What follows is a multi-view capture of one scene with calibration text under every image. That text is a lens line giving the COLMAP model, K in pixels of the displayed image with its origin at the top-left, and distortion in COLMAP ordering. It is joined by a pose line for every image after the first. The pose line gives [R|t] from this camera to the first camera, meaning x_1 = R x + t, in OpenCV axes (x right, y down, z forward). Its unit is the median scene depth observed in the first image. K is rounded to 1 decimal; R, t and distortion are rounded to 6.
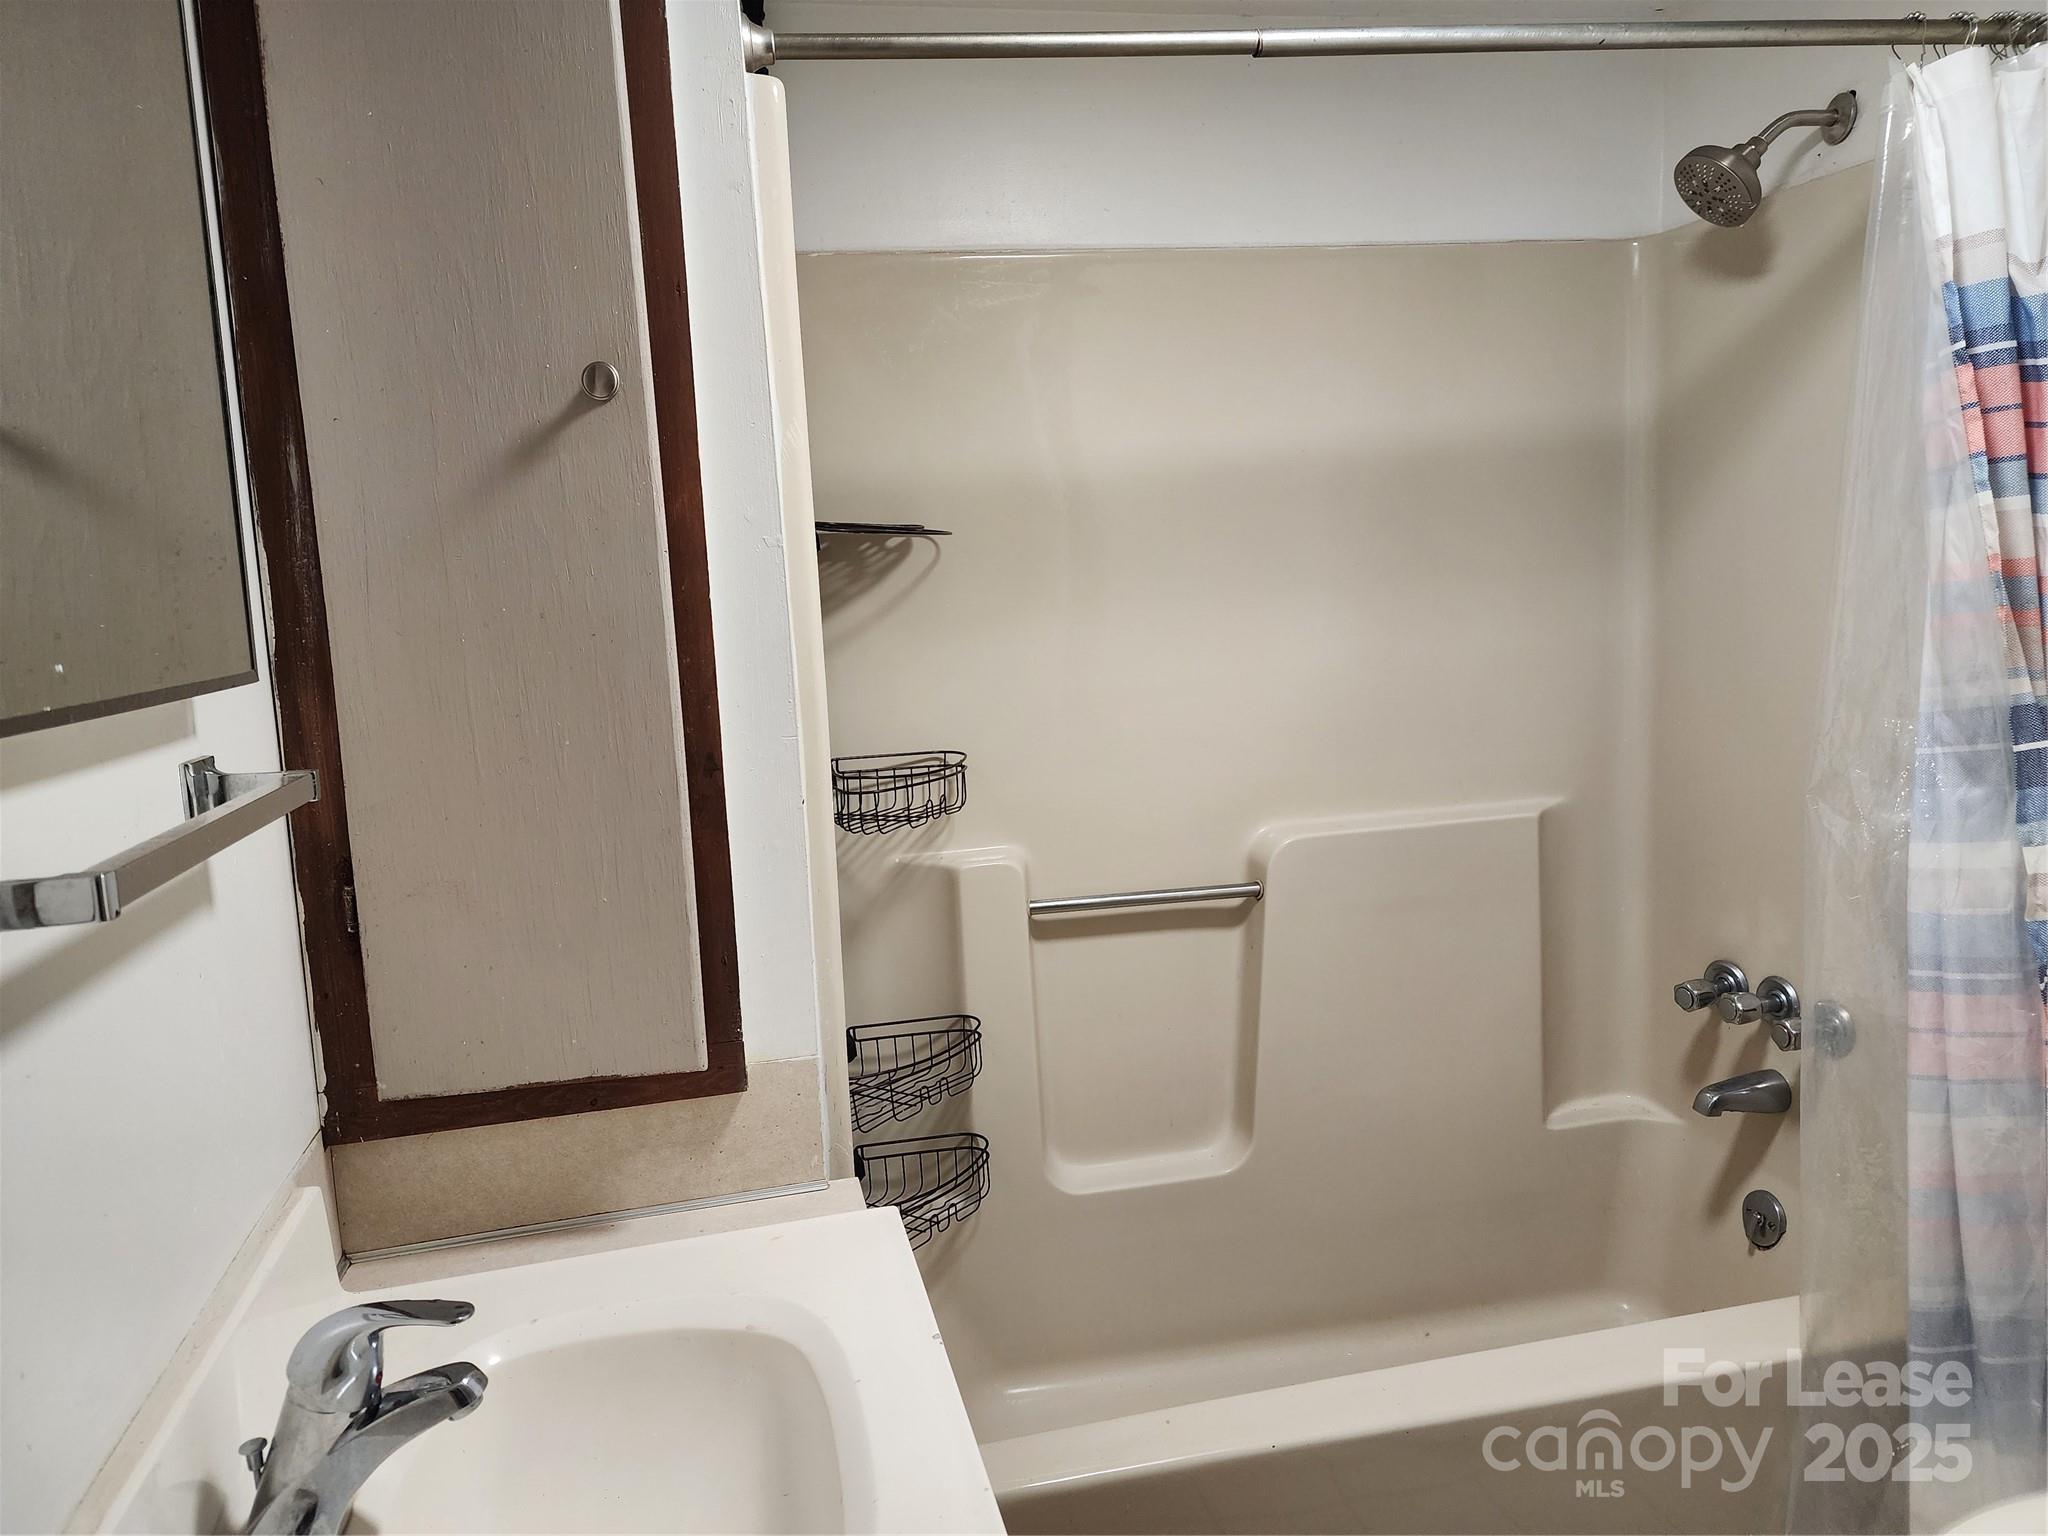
lens RADIAL K [[1321.6, 0, 1024.0], [0, 1321.6, 768.0], [0, 0, 1]] dist [-0.002491, -0.000338]
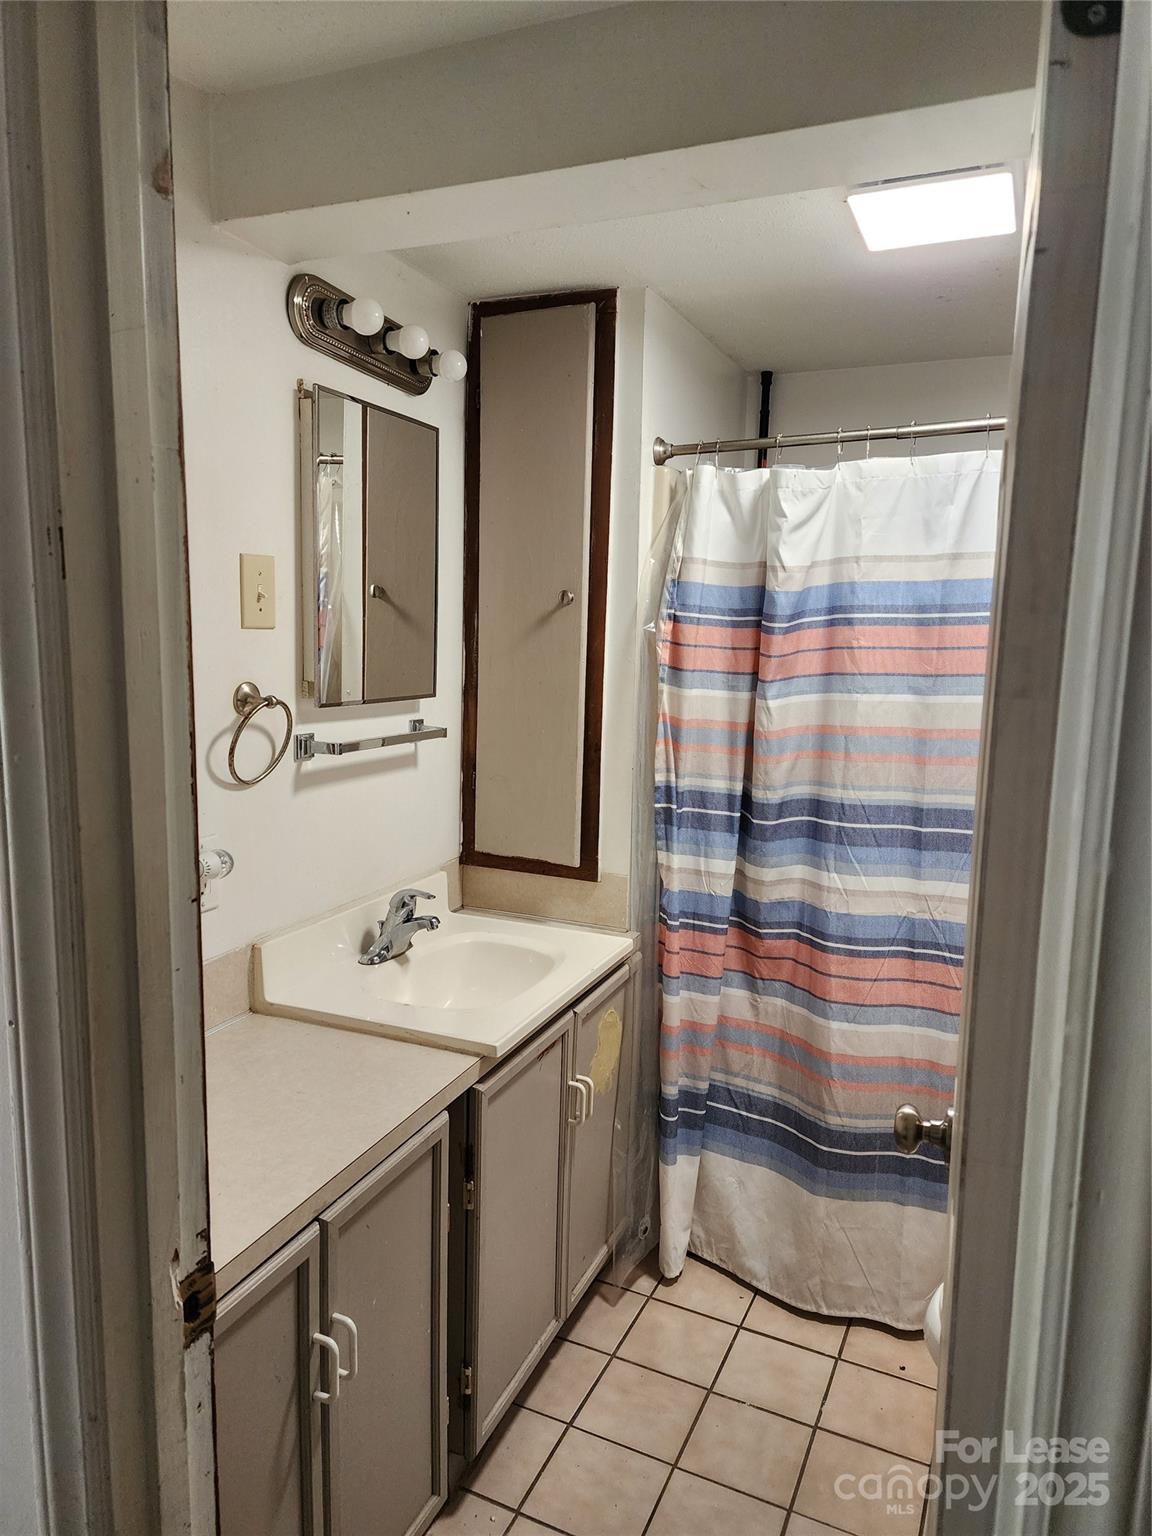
lens RADIAL K [[991.2, 0, 576.0], [0, 991.2, 768.0], [0, 0, 1]] dist [-0.002491, -0.000338]
pose [[0.802585, 0.161860, -0.574160, 0.824332], [-0.149981, 0.986320, 0.068401, -0.087358], [0.577377, 0.031215, 0.815881, -0.553211]]
